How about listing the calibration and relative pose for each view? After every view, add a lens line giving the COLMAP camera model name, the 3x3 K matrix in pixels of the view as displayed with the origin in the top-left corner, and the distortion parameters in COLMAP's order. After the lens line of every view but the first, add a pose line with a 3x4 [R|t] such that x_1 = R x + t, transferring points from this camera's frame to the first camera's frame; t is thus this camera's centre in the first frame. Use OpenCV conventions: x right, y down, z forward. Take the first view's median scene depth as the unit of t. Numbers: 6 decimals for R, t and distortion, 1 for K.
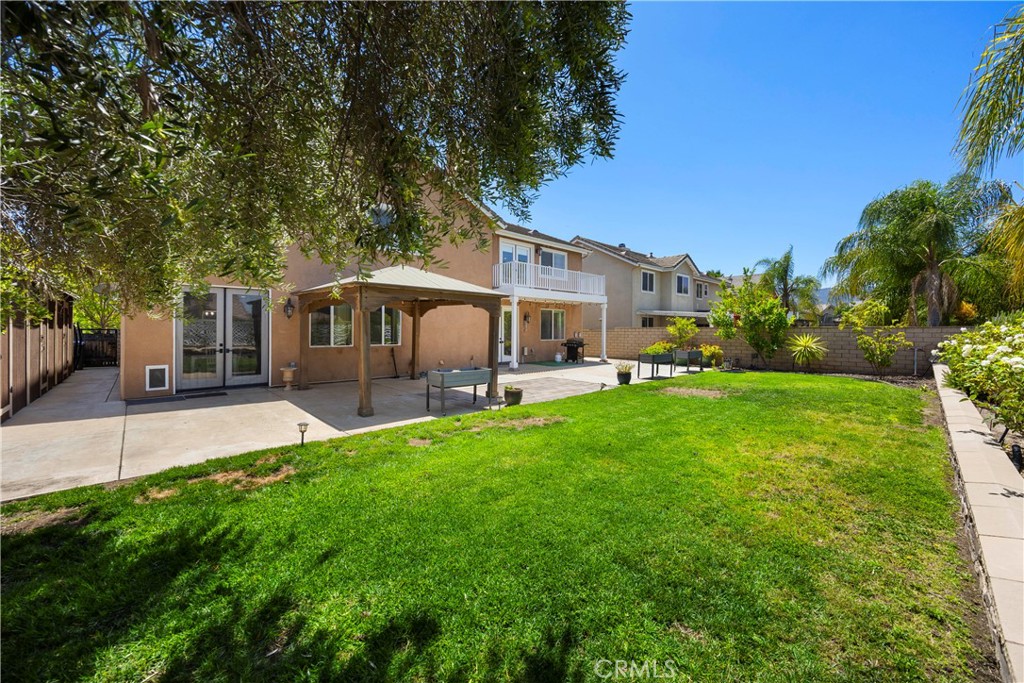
lens RADIAL K [[394.9, 0, 515.3], [0, 394.9, 325.3], [0, 0, 1]] dist [-0.002286, 0.000175]
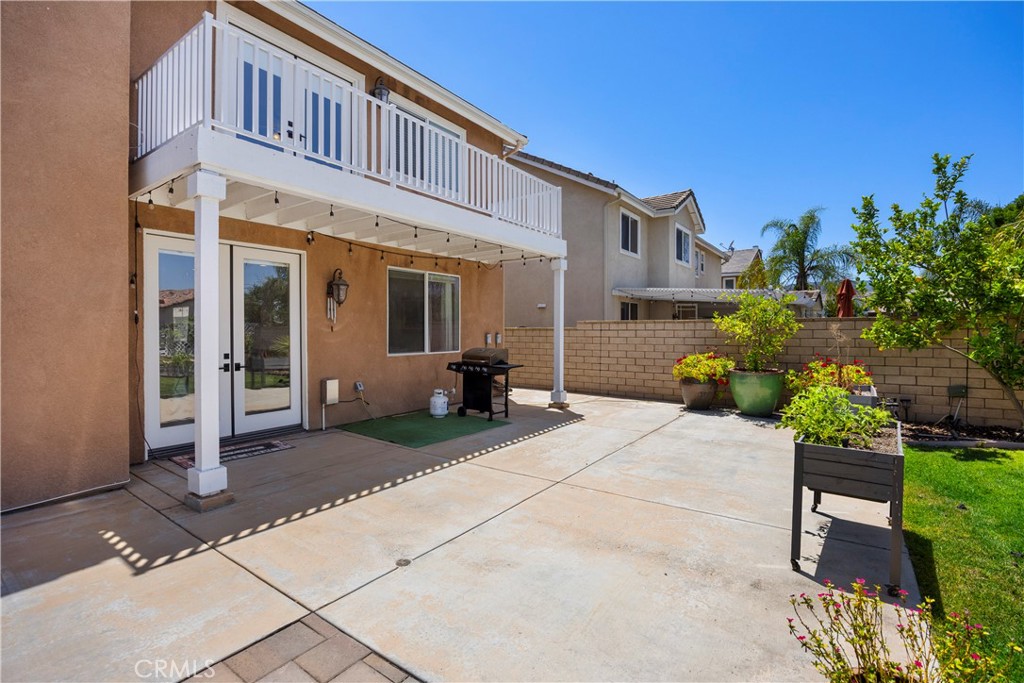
lens RADIAL K [[473.0, 0, 517.1], [0, 473.0, 330.9], [0, 0, 1]] dist [-0.013367, 0.000238]
pose [[0.981153, -0.005715, 0.193149, 0.092386], [0.002957, 0.999890, 0.014560, 0.009875], [-0.193211, -0.013715, 0.981061, 0.546190]]
